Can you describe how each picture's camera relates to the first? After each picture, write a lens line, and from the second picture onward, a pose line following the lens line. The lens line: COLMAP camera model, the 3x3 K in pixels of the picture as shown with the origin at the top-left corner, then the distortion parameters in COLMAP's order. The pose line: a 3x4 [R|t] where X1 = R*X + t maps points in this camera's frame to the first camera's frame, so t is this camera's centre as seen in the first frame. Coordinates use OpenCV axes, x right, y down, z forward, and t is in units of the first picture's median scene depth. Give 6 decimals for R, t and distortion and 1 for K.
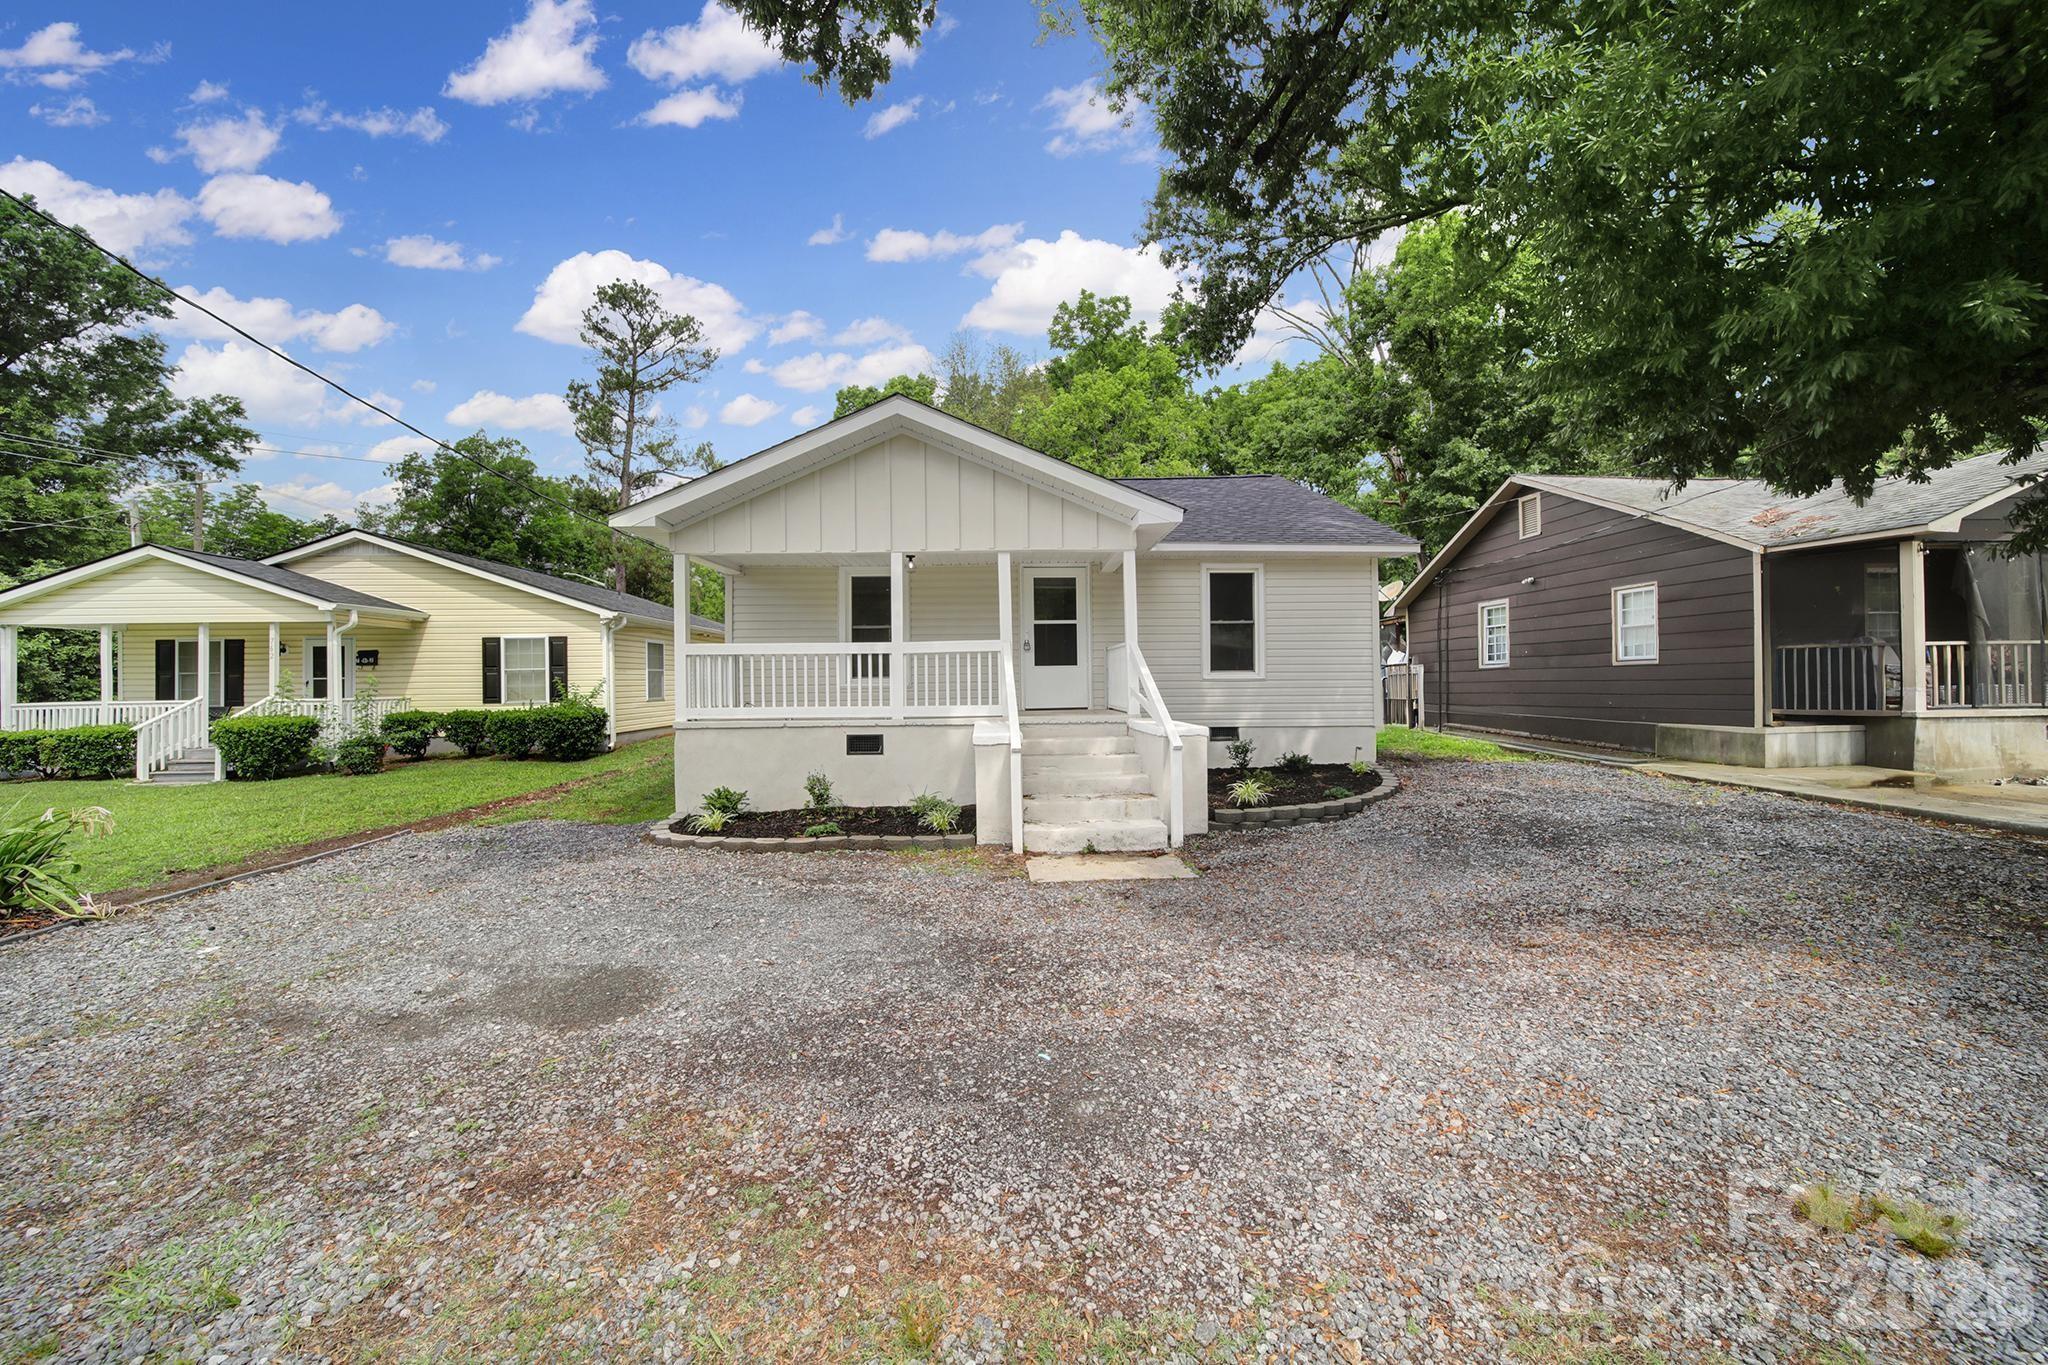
lens RADIAL K [[725.0, 0, 1022.4], [0, 725.0, 671.9], [0, 0, 1]] dist [-0.000495, -0.001918]
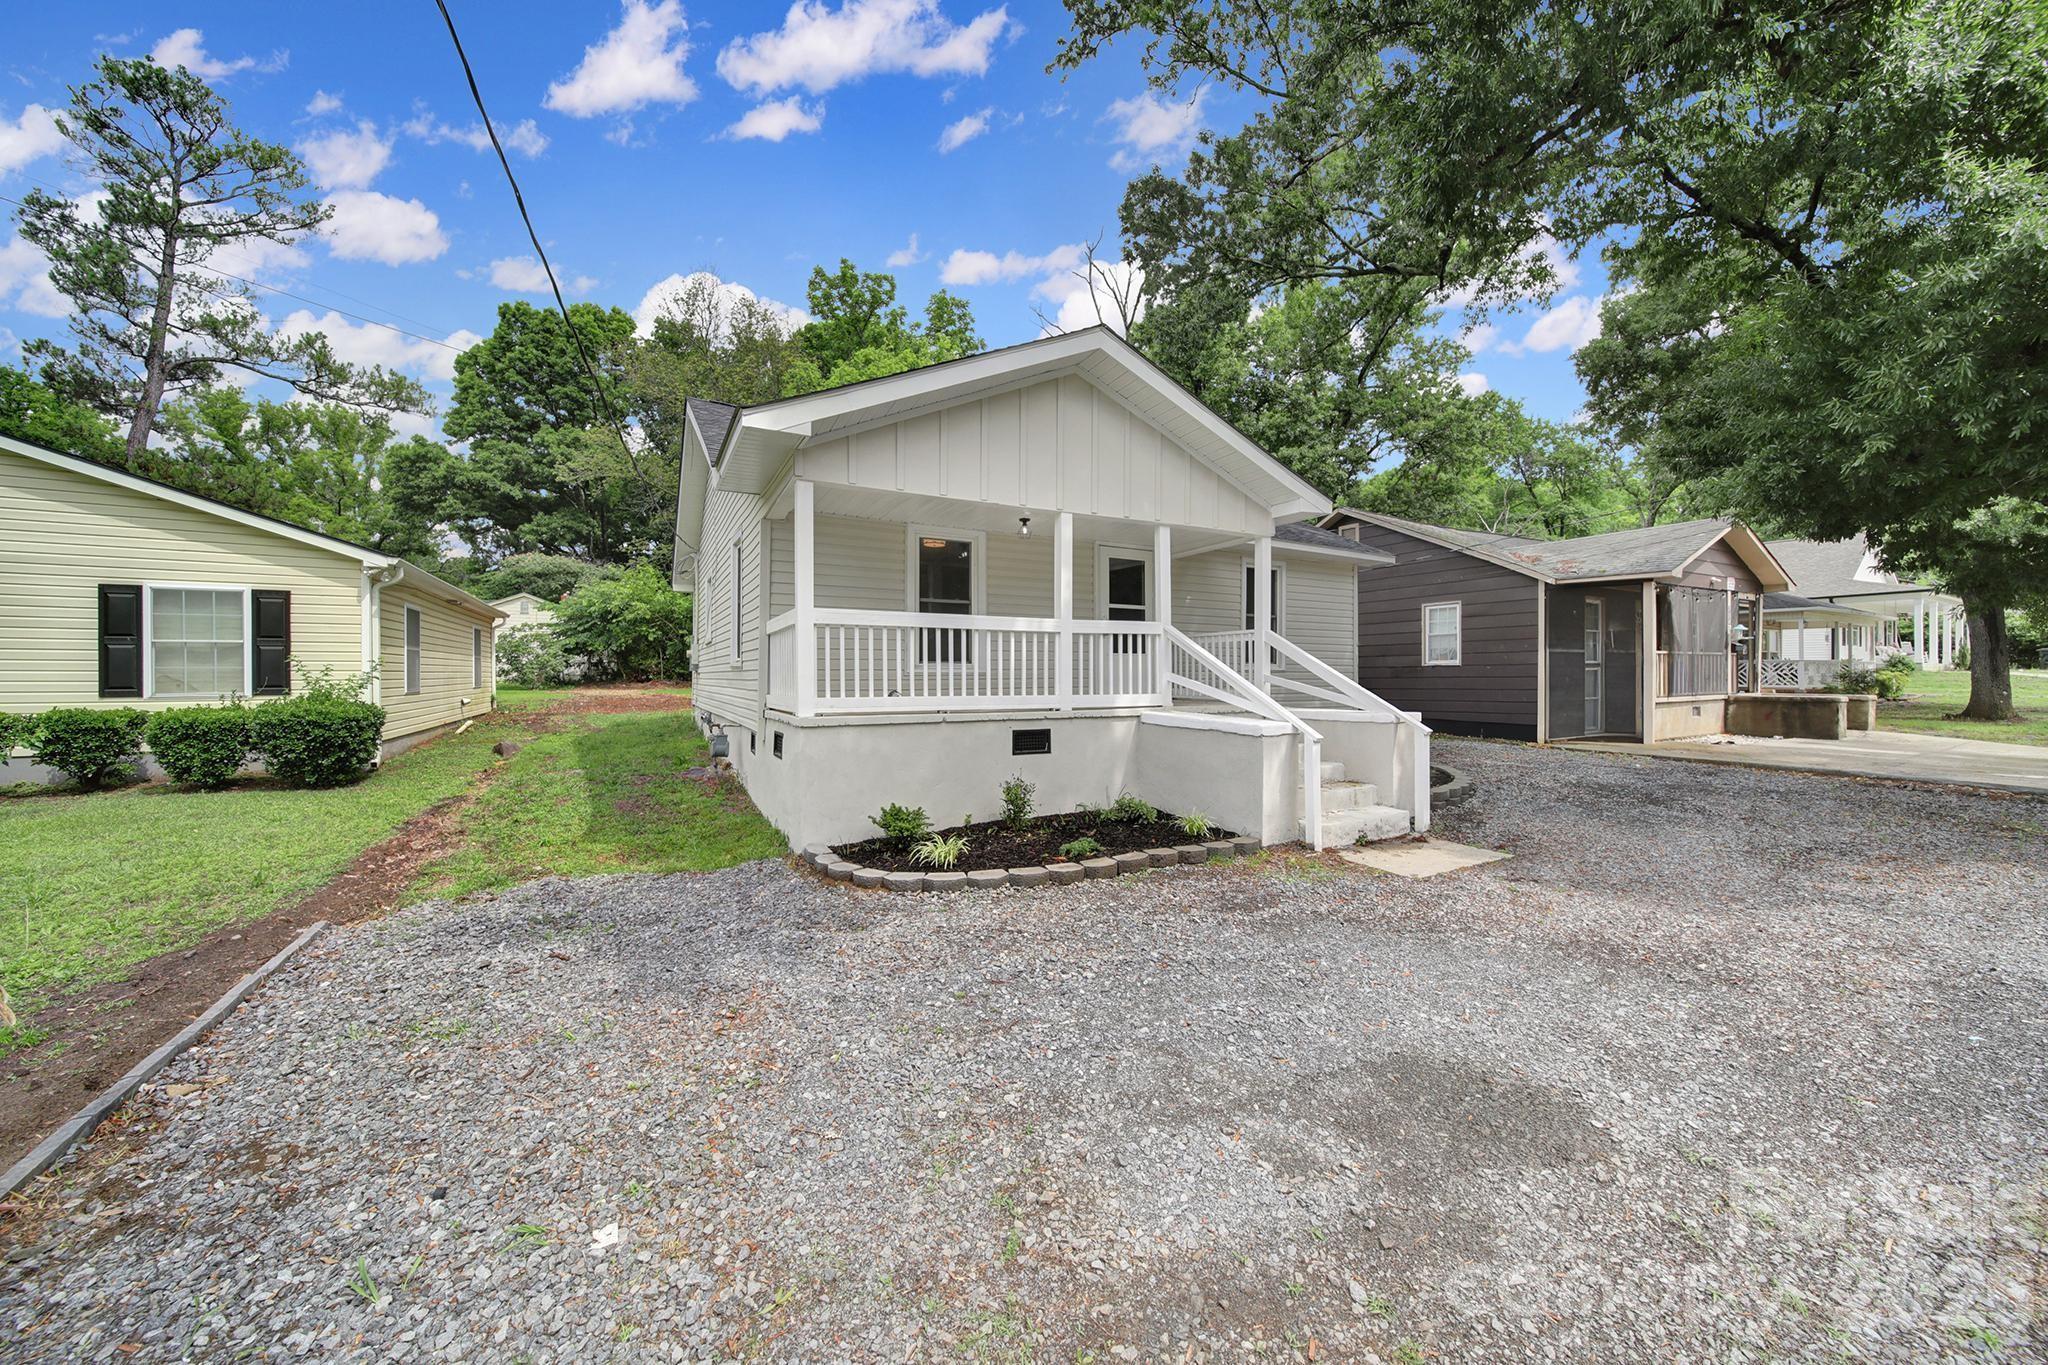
lens RADIAL K [[725.0, 0, 1022.4], [0, 725.0, 671.9], [0, 0, 1]] dist [-0.000495, -0.001918]
pose [[0.895523, 0.013678, 0.444804, -0.371365], [-0.015175, 0.999885, -0.000196, 0.013334], [-0.444756, -0.006574, 0.895628, 0.167473]]
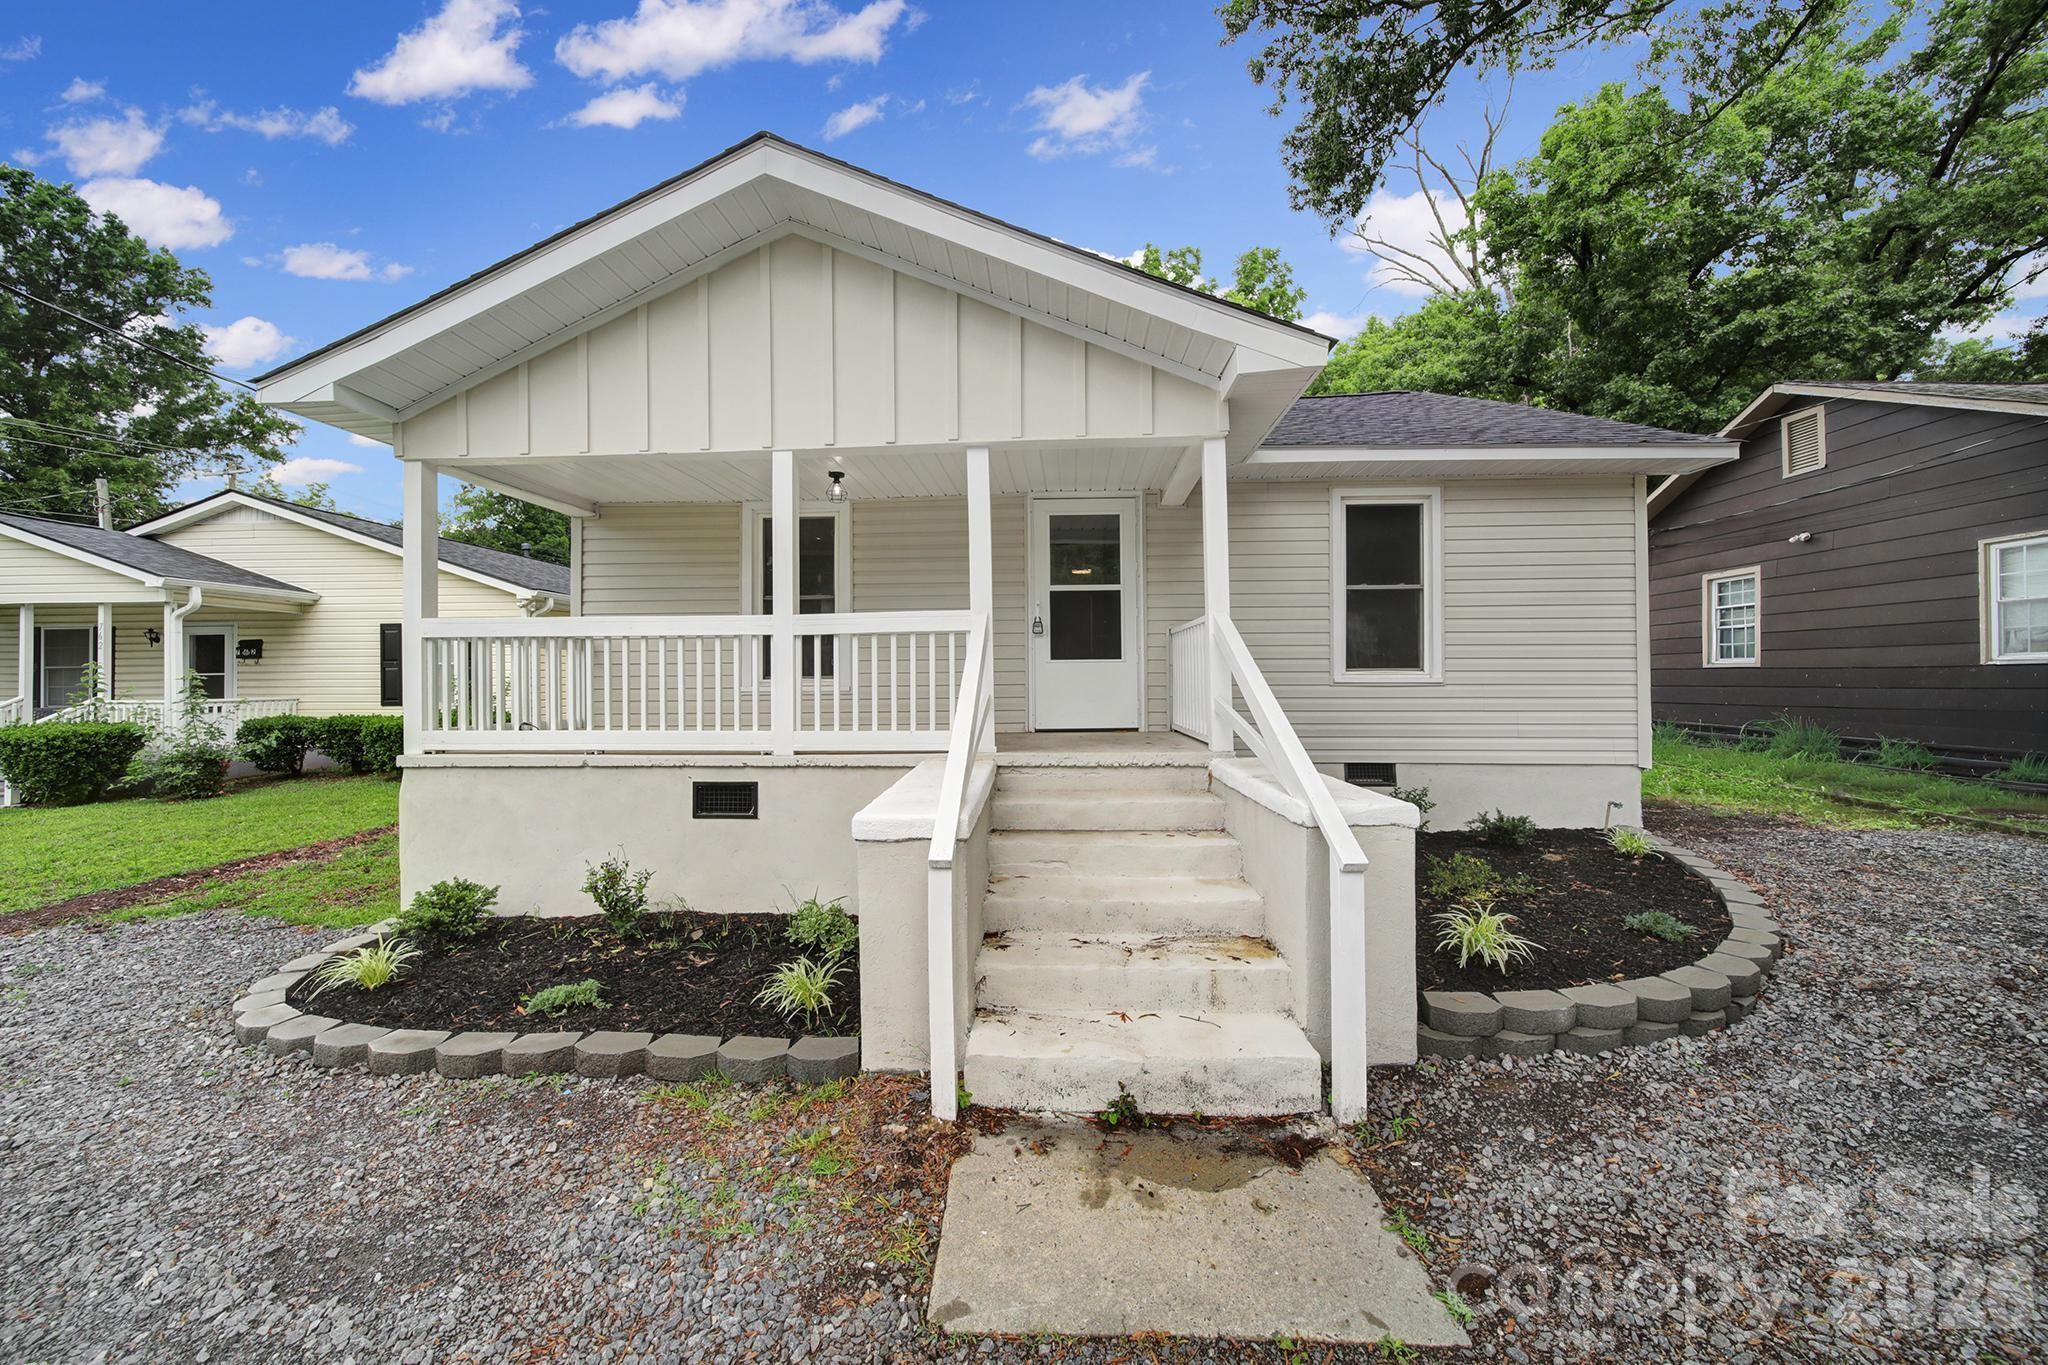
lens RADIAL K [[725.0, 0, 1022.4], [0, 725.0, 671.9], [0, 0, 1]] dist [-0.000495, -0.001918]
pose [[0.996264, 0.003979, -0.086264, 0.034795], [-0.003612, 0.999984, 0.004408, -0.000344], [0.086280, -0.004080, 0.996263, 0.293521]]
